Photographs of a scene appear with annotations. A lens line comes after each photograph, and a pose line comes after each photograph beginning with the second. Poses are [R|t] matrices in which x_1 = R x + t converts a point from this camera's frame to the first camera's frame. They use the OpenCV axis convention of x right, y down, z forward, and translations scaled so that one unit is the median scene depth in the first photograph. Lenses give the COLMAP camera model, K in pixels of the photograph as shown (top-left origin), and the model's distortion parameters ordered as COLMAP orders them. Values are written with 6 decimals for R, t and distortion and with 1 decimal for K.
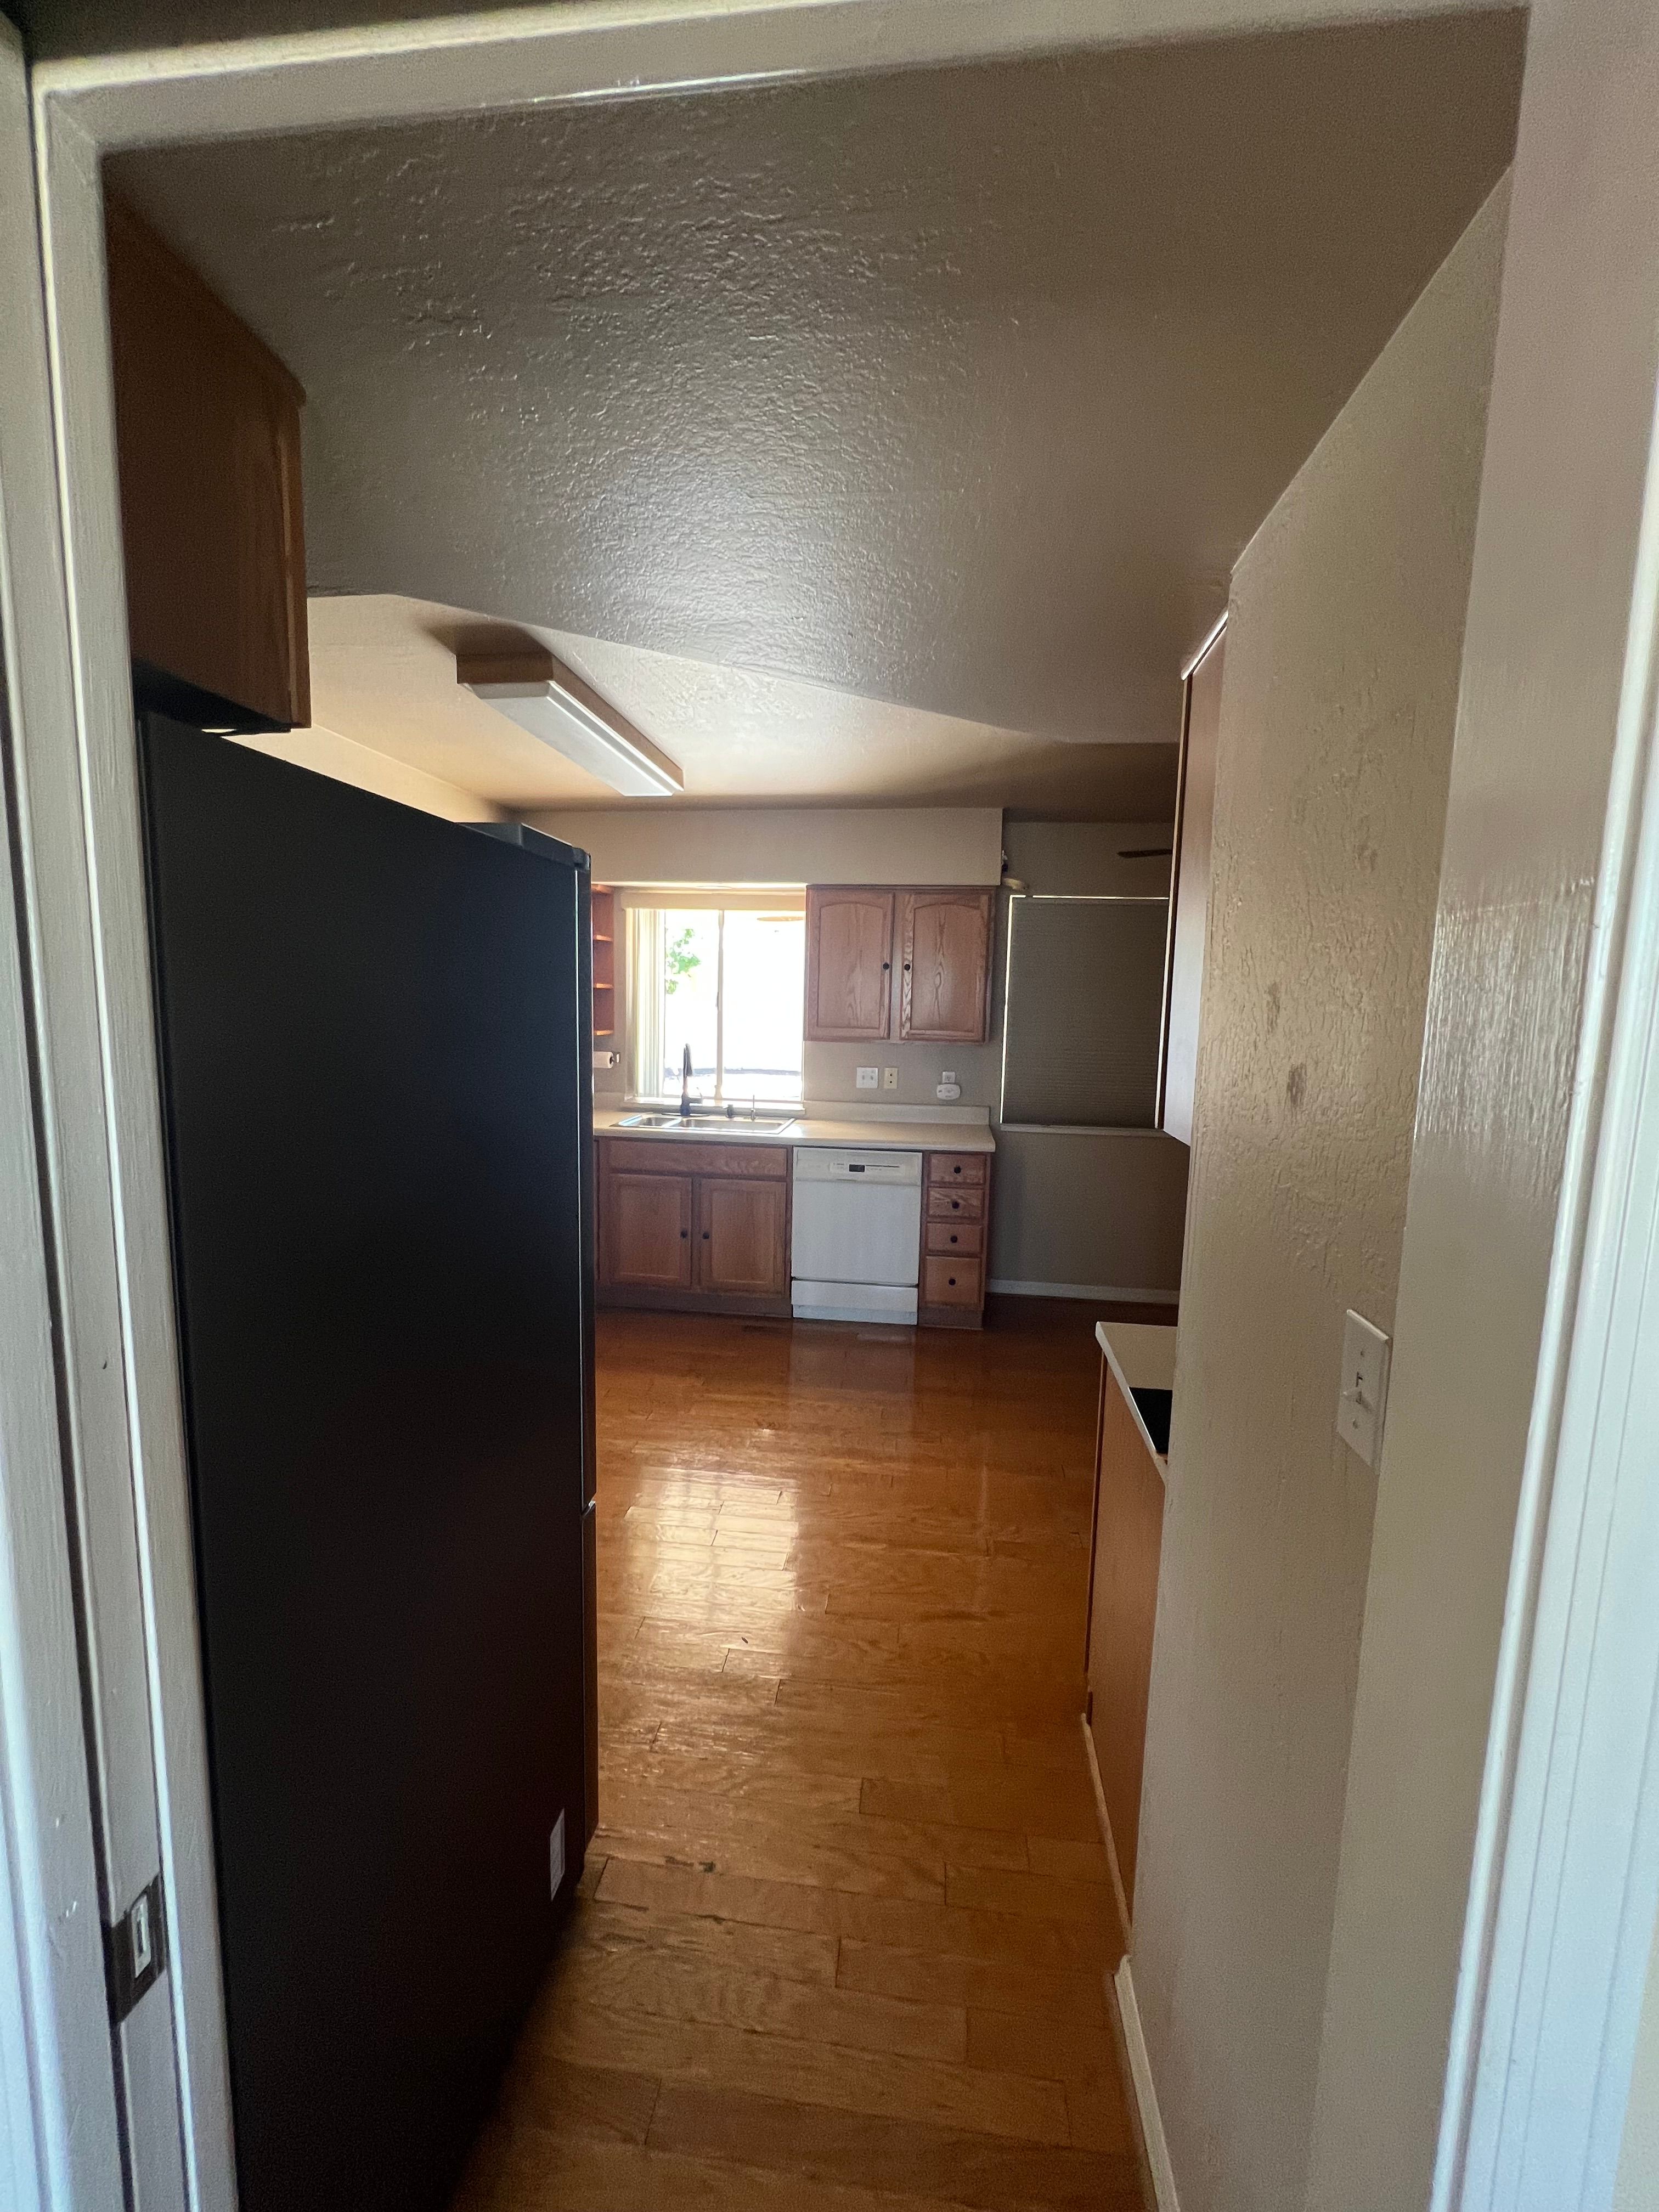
lens RADIAL K [[885.0, 0, 830.2], [0, 885.0, 1107.5], [0, 0, 1]] dist [0.000442, -0.000023]
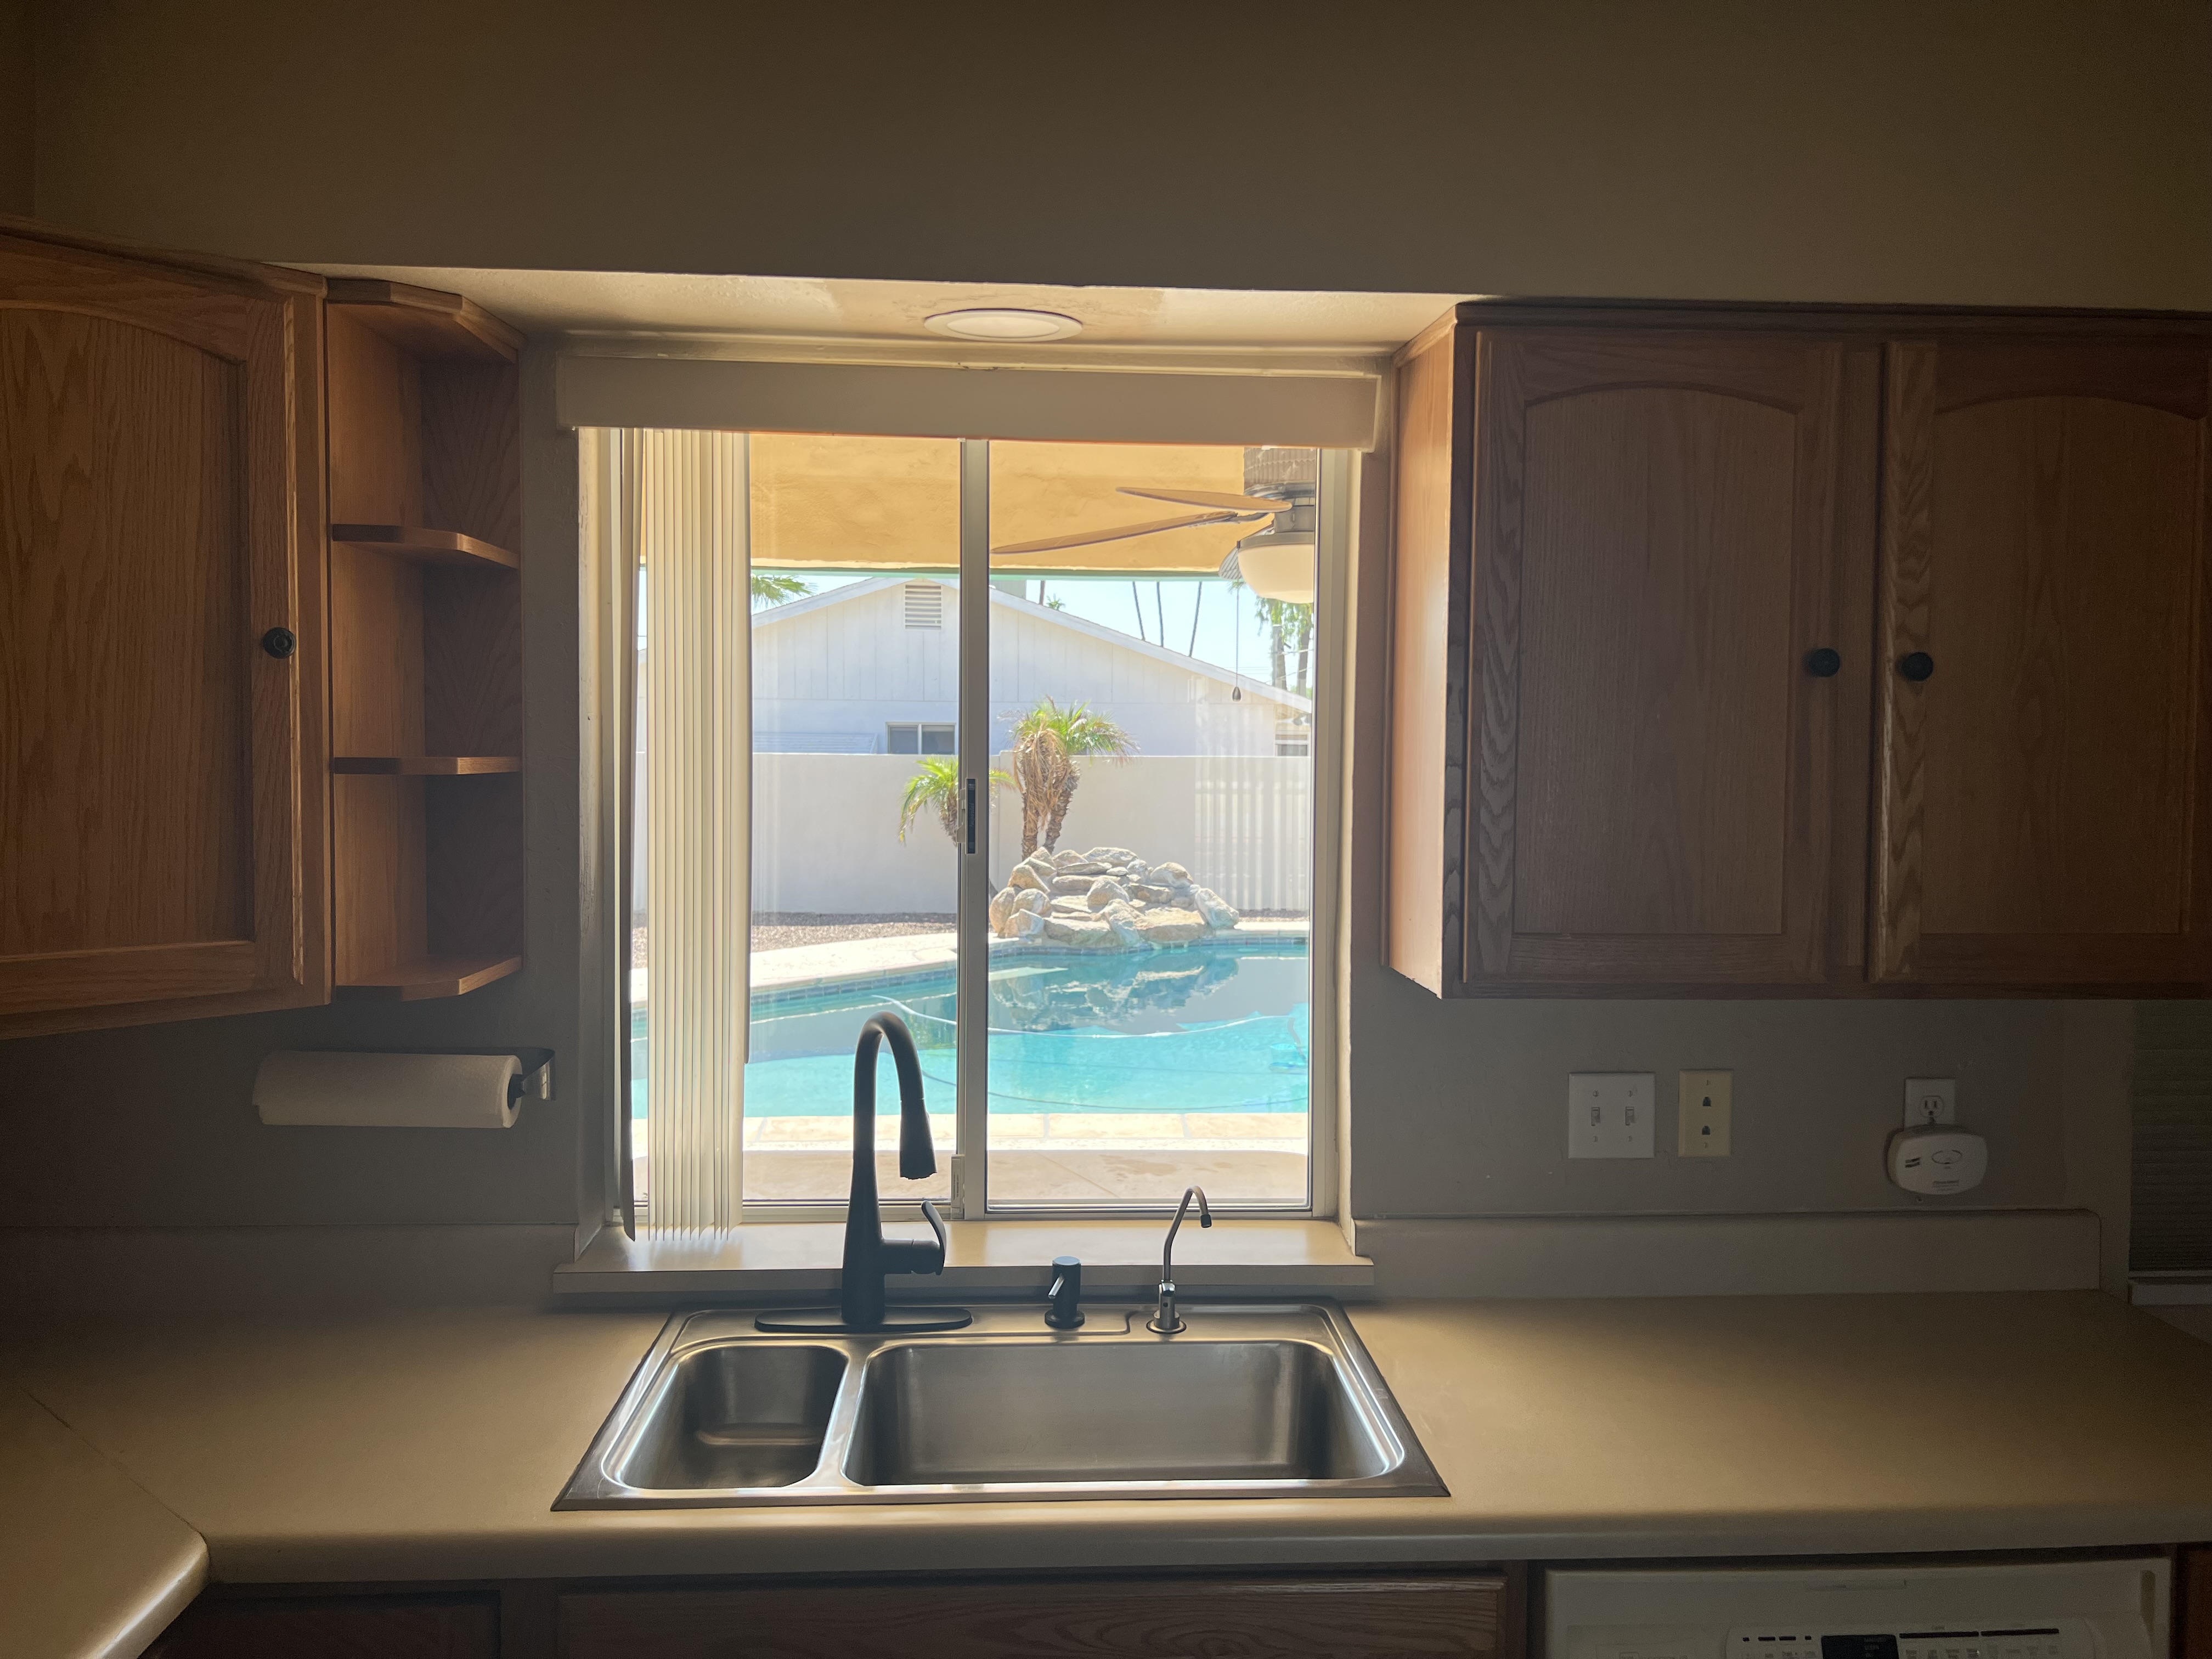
lens RADIAL K [[1687.9, 0, 1108.6], [0, 1687.9, 822.7], [0, 0, 1]] dist [0.027052, -0.002716]
pose [[0.983814, -0.023508, 0.177641, -0.177783], [0.036991, 0.996648, -0.072972, -0.086116], [-0.175330, 0.078362, 0.981386, 0.557787]]
